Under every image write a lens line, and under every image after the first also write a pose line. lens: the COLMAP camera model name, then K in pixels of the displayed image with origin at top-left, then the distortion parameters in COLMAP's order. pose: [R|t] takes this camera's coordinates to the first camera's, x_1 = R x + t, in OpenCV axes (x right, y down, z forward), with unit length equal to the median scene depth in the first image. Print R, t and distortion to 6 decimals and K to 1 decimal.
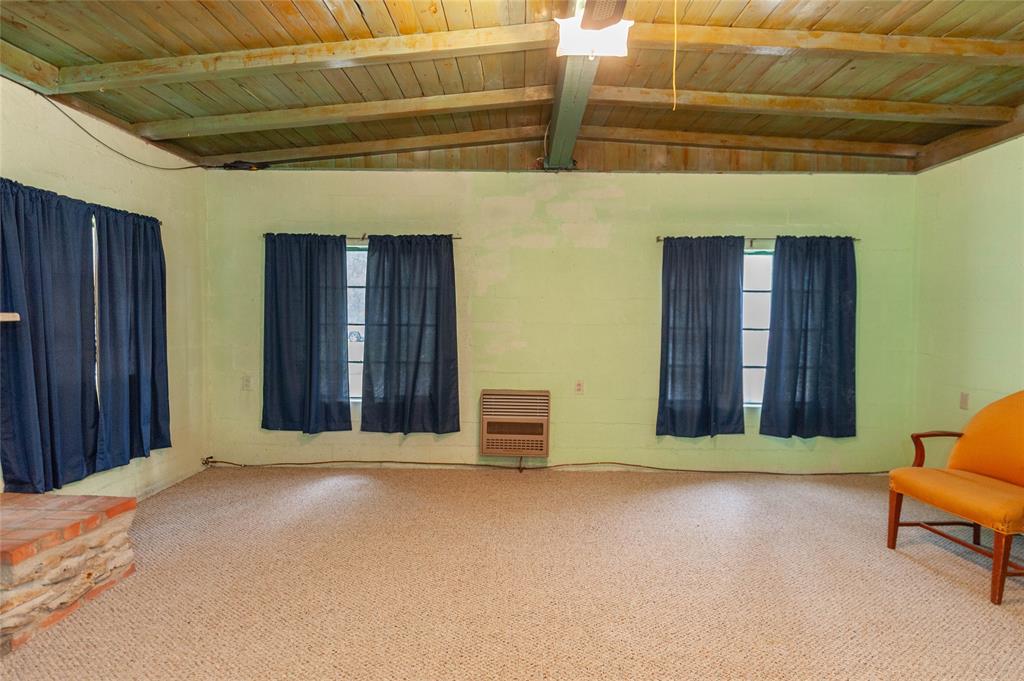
lens RADIAL K [[506.1, 0, 515.4], [0, 506.1, 339.0], [0, 0, 1]] dist [-0.002499, 0.001640]
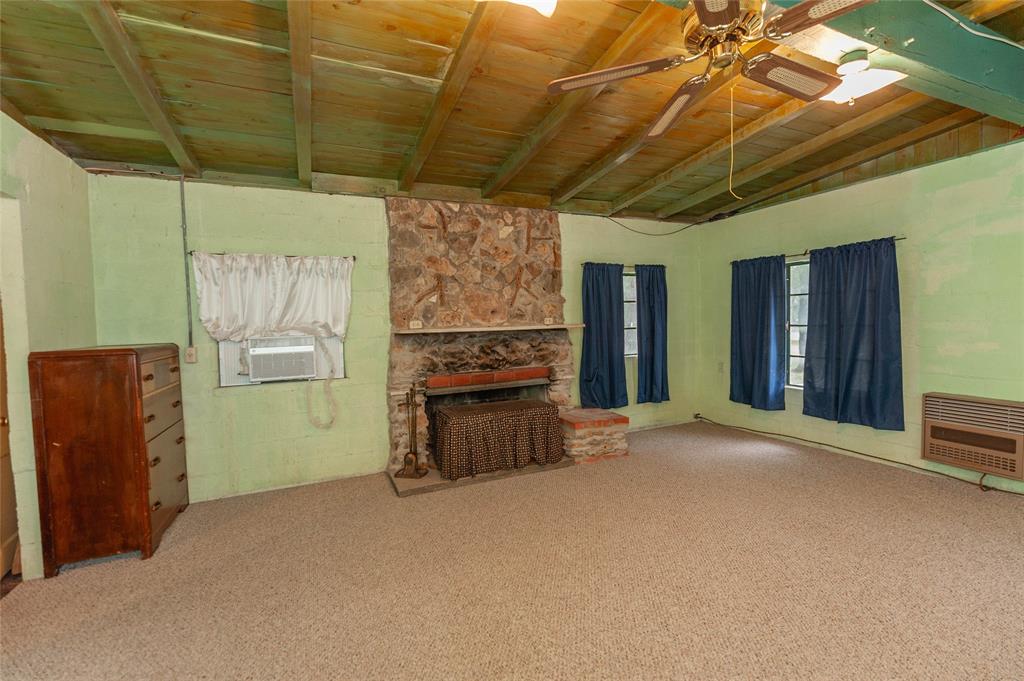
lens RADIAL K [[434.7, 0, 508.9], [0, 434.7, 340.6], [0, 0, 1]] dist [0.000565, -0.001982]
pose [[0.423102, 0.019482, -0.905873, 0.346209], [-0.013042, 0.999796, 0.015410, 0.000555], [0.905988, 0.005294, 0.423270, -0.074635]]
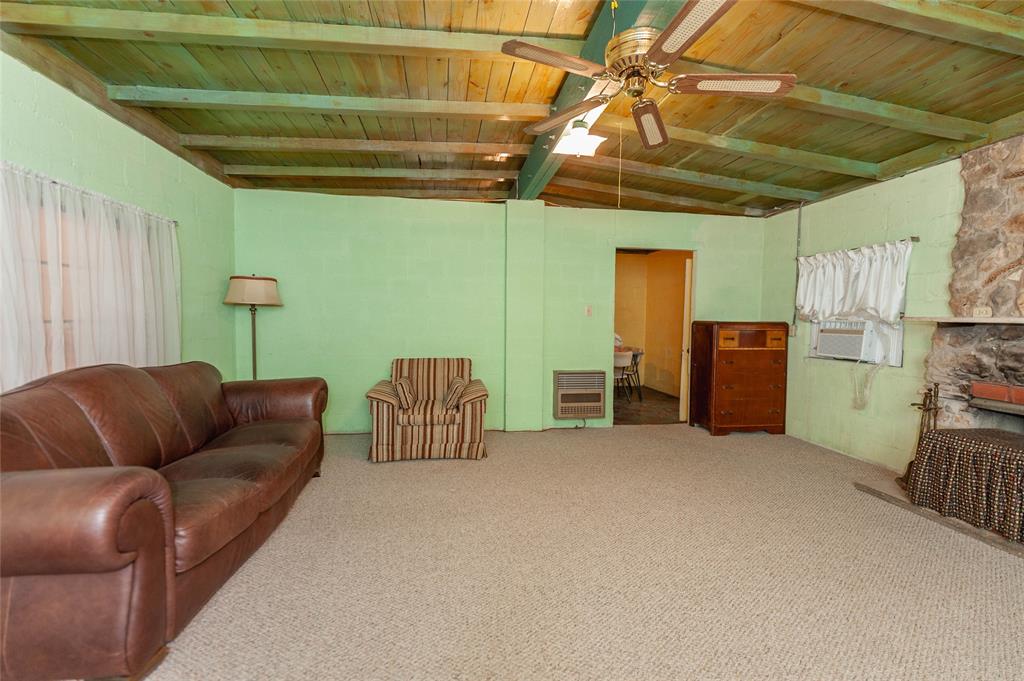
lens RADIAL K [[434.7, 0, 520.5], [0, 434.7, 338.2], [0, 0, 1]] dist [0.000565, -0.001982]
pose [[-0.983020, -0.012551, -0.183070, 0.277731], [-0.030224, 0.995107, 0.094070, -0.019225], [0.180994, 0.098006, -0.978589, 0.734653]]
